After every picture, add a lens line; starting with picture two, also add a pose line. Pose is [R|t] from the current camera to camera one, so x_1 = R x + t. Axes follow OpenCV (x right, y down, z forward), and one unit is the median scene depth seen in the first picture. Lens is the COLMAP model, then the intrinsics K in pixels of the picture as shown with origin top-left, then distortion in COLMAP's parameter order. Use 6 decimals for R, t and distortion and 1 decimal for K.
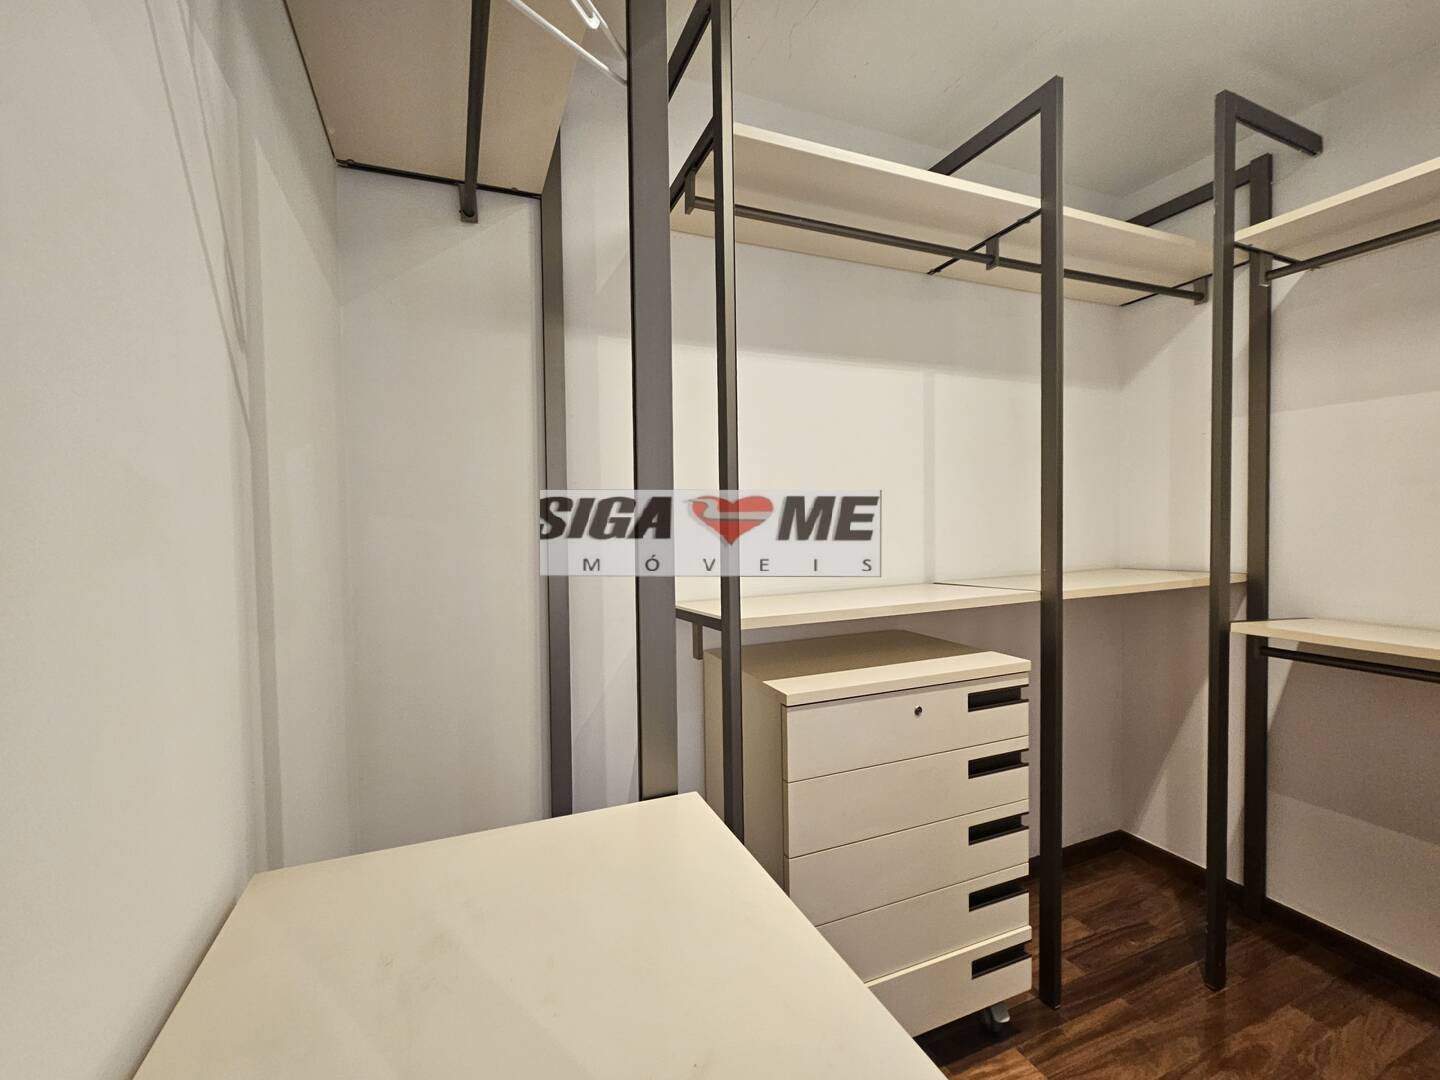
lens RADIAL K [[594.8, 0, 726.2], [0, 594.8, 536.2], [0, 0, 1]] dist [-0.001121, 0.001412]
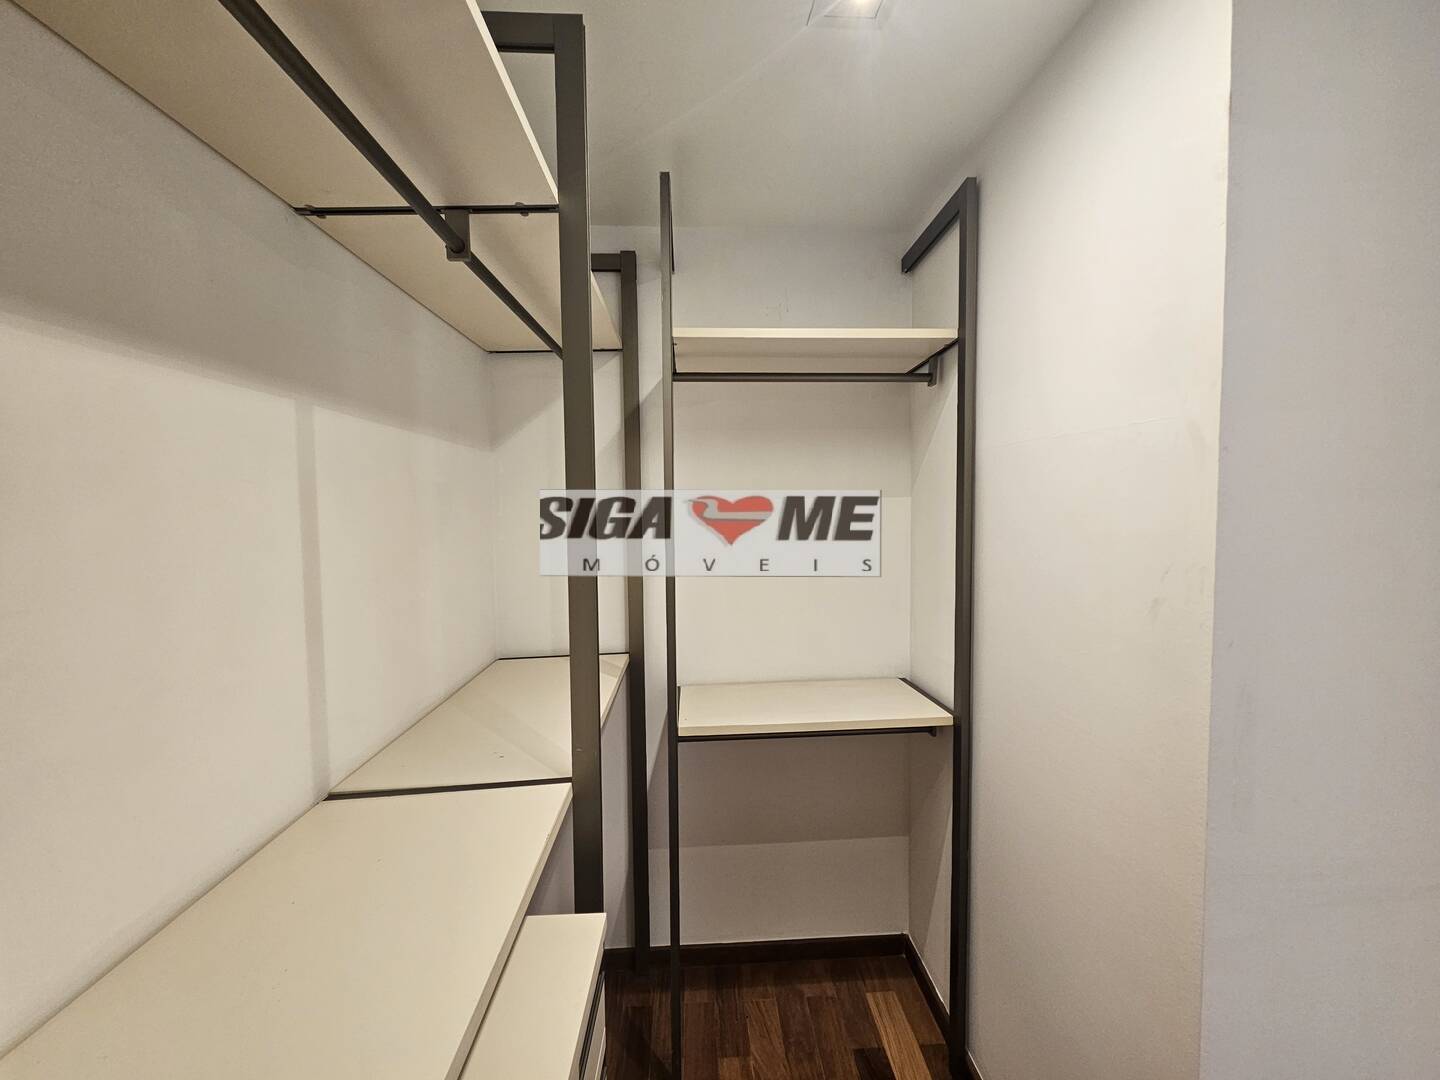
lens RADIAL K [[591.8, 0, 723.5], [0, 591.8, 538.4], [0, 0, 1]] dist [0.001509, 0.000284]
pose [[0.353633, -0.038272, 0.934601, -0.021594], [0.047428, 0.998611, 0.022948, -0.168573], [-0.934181, 0.036211, 0.354957, 0.533869]]
